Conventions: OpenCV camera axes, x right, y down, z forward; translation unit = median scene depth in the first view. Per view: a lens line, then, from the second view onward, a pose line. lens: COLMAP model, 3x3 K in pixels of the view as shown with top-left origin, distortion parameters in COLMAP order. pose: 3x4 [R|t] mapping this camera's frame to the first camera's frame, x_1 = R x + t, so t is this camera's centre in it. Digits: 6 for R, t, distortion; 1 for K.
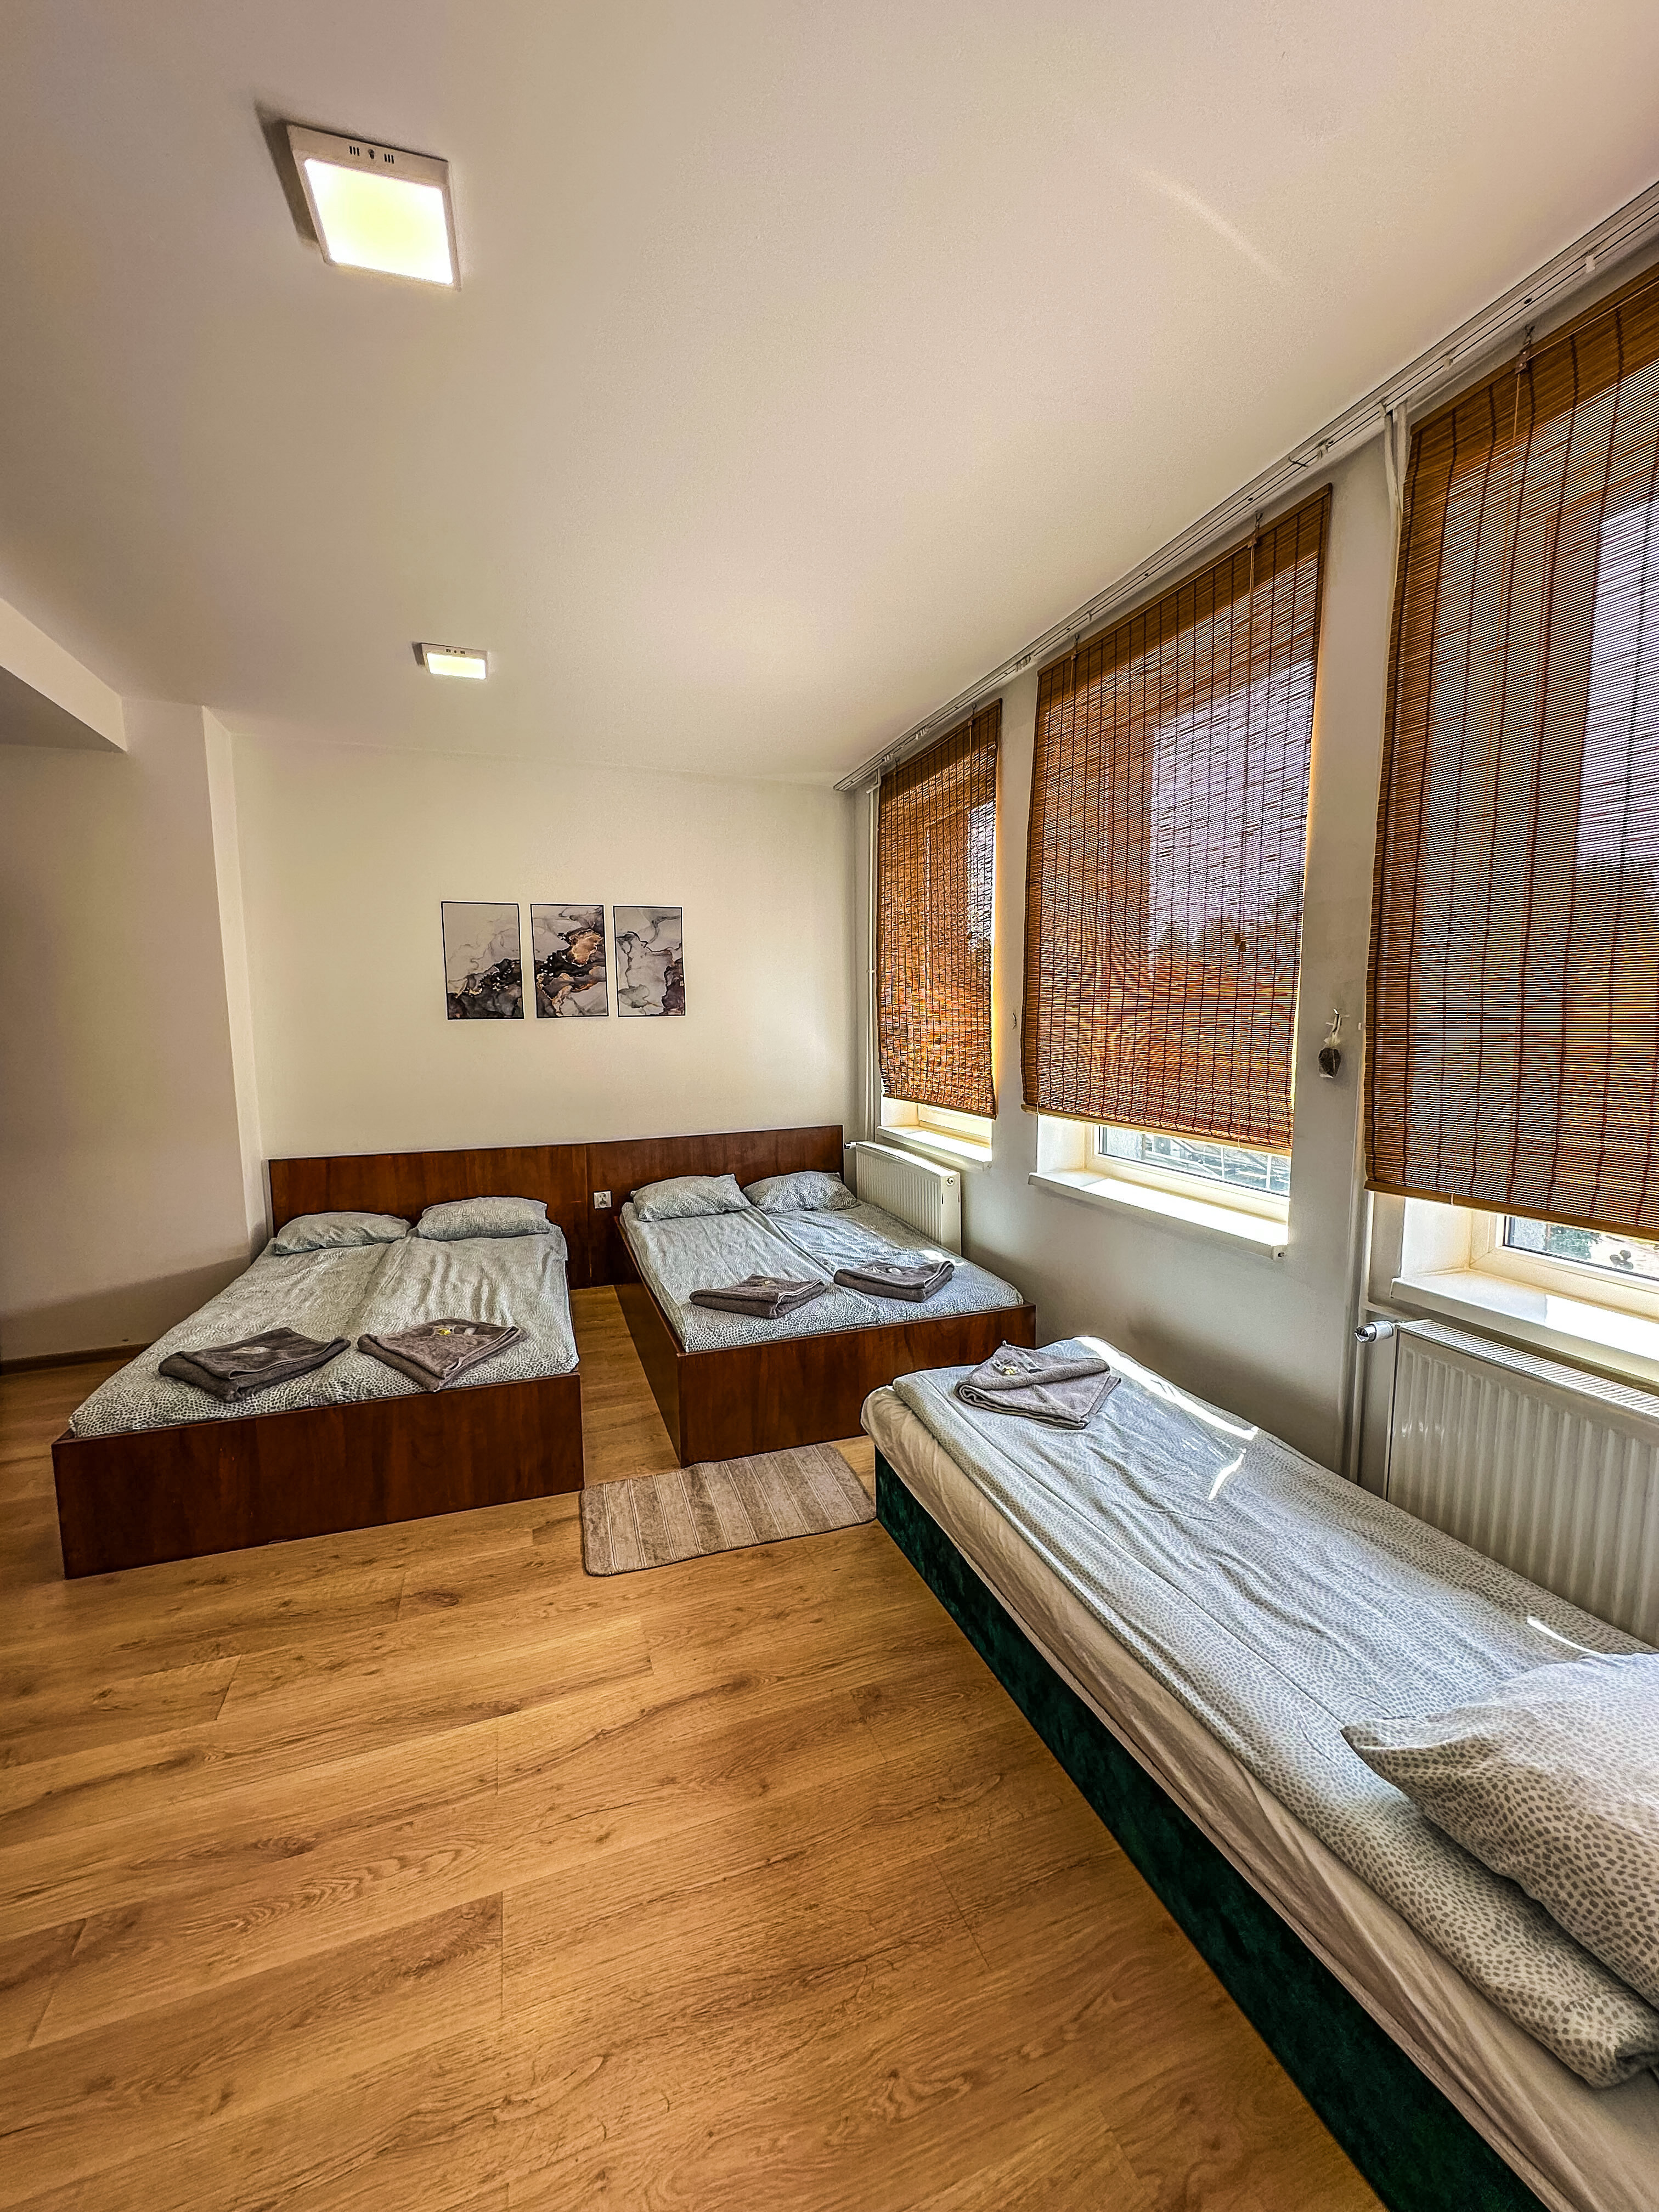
lens RADIAL K [[887.1, 0, 829.6], [0, 887.1, 1116.1], [0, 0, 1]] dist [0.001571, -0.000189]
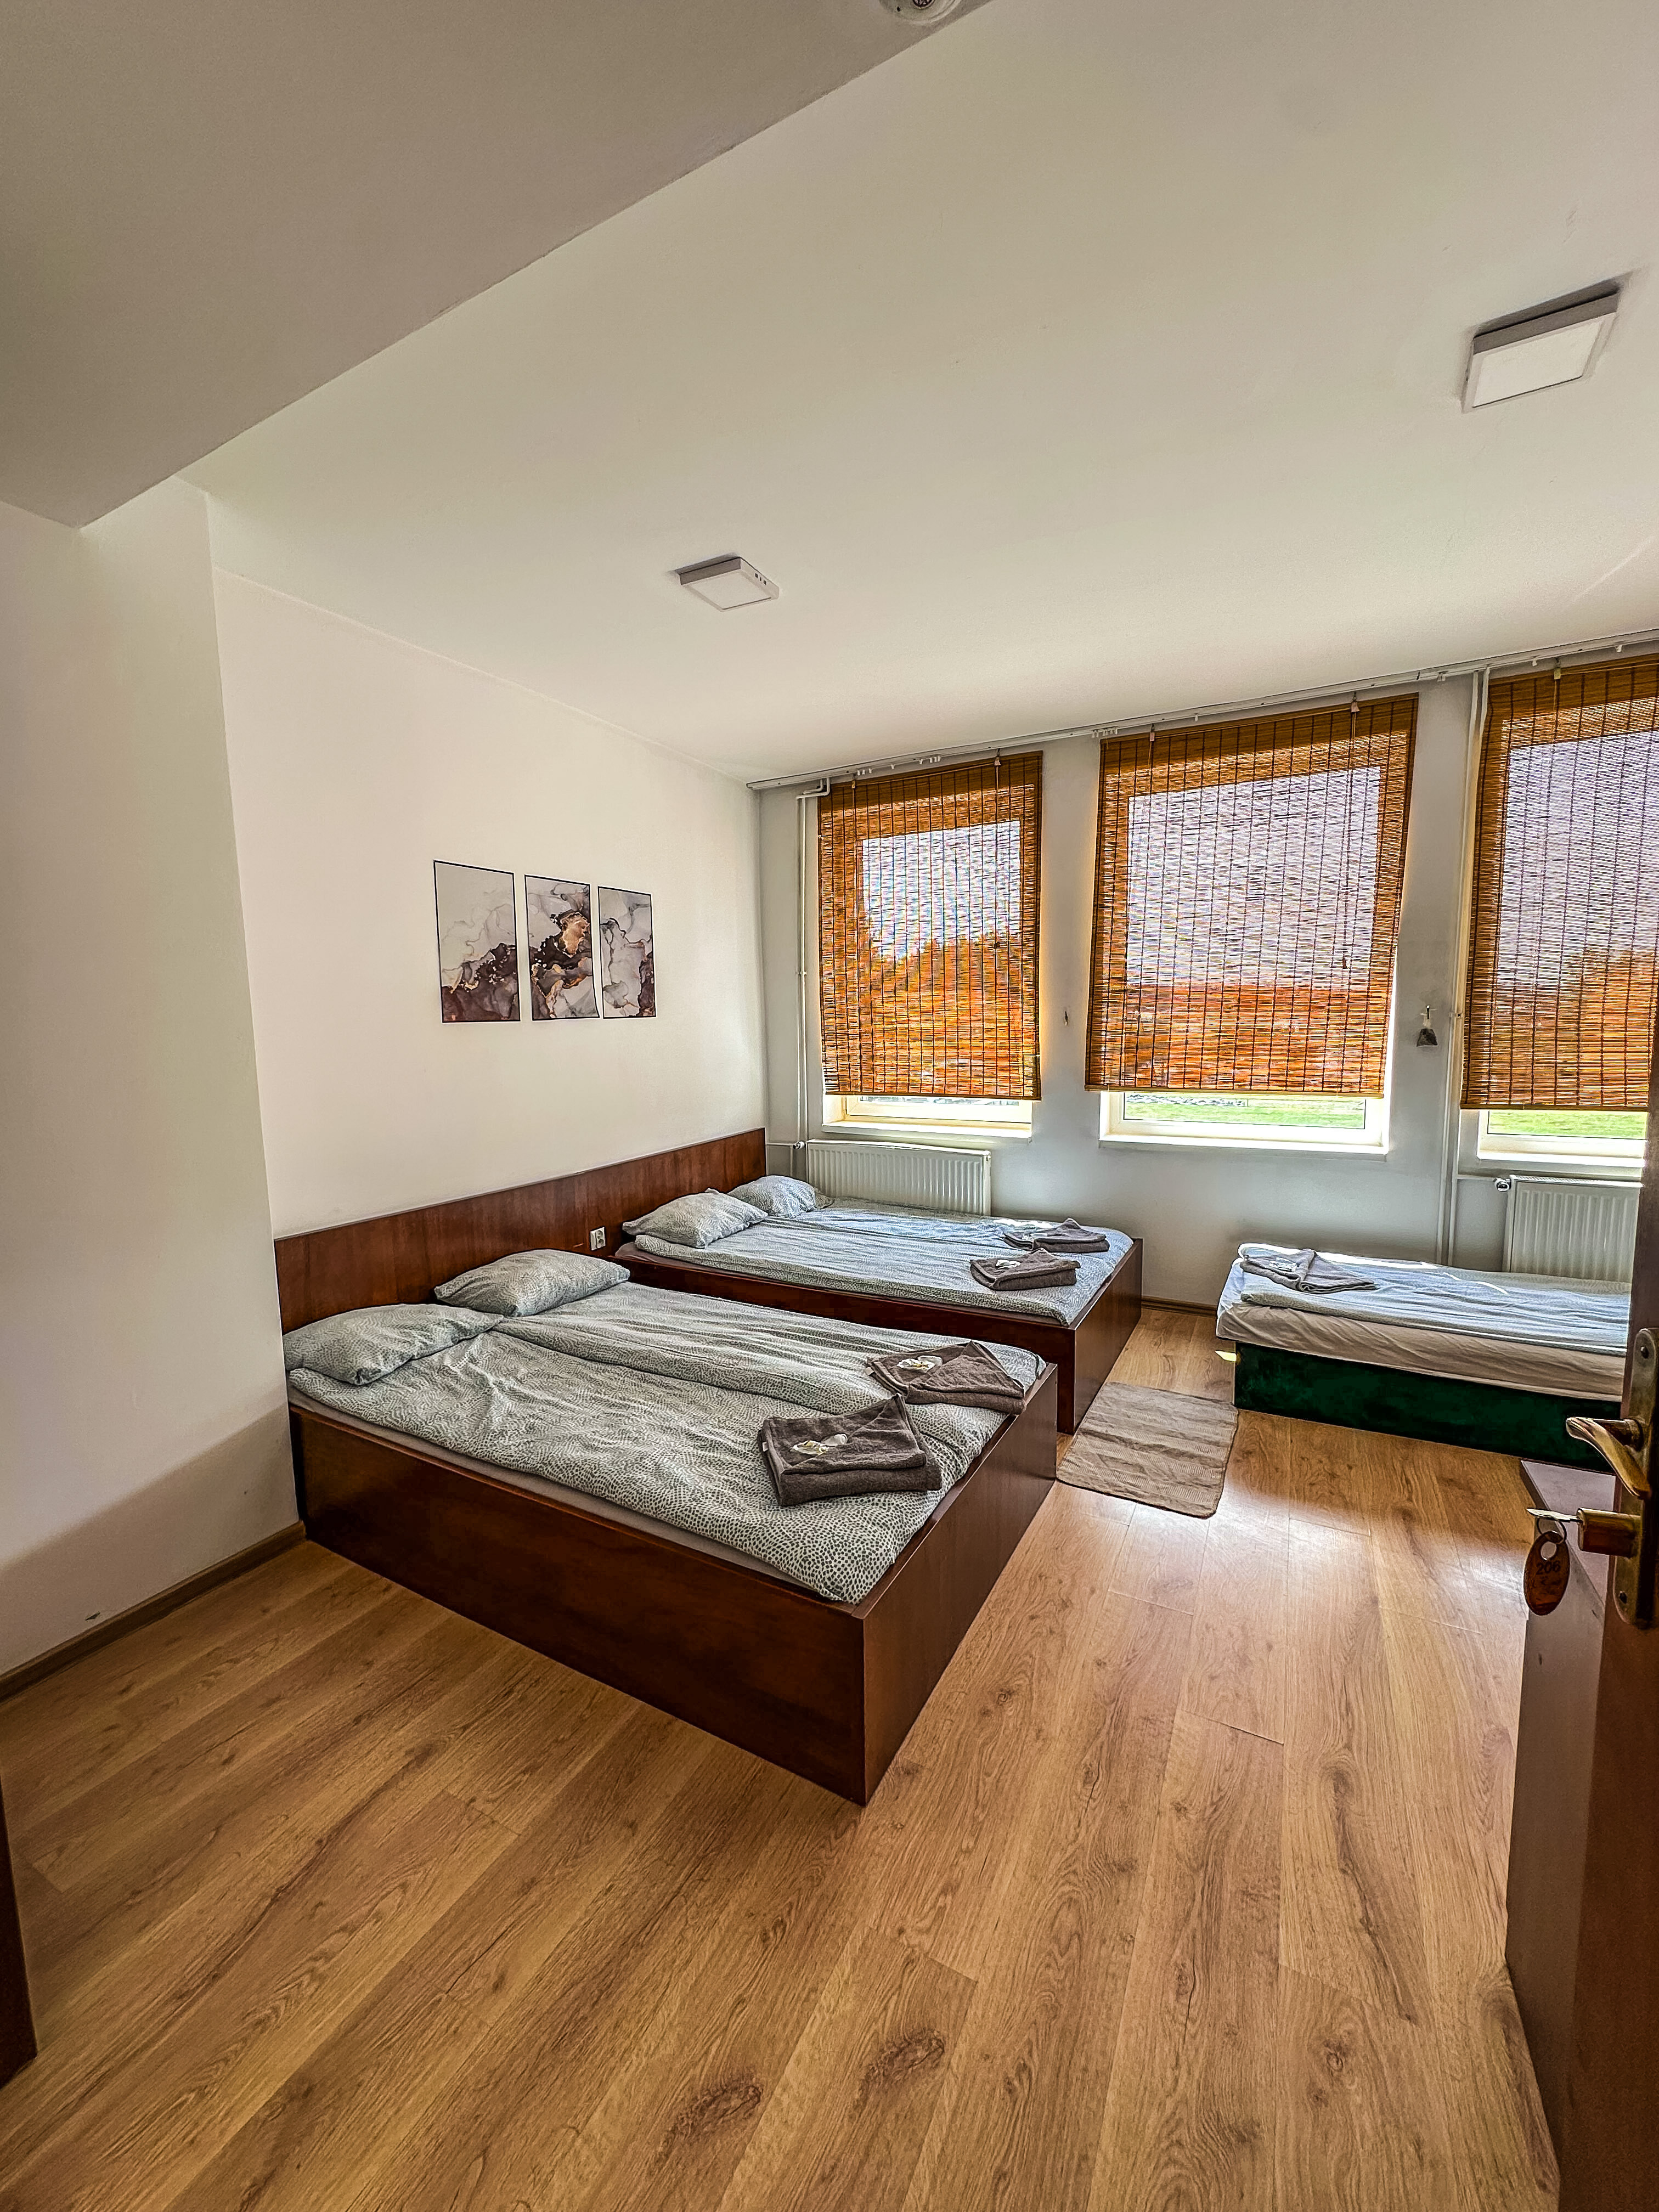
lens RADIAL K [[887.1, 0, 827.7], [0, 887.1, 1117.7], [0, 0, 1]] dist [0.001571, -0.000189]
pose [[0.739131, -0.079059, 0.668906, -0.675127], [0.084068, 0.996150, 0.024842, -0.022111], [-0.668295, 0.037872, 0.742932, 0.245364]]
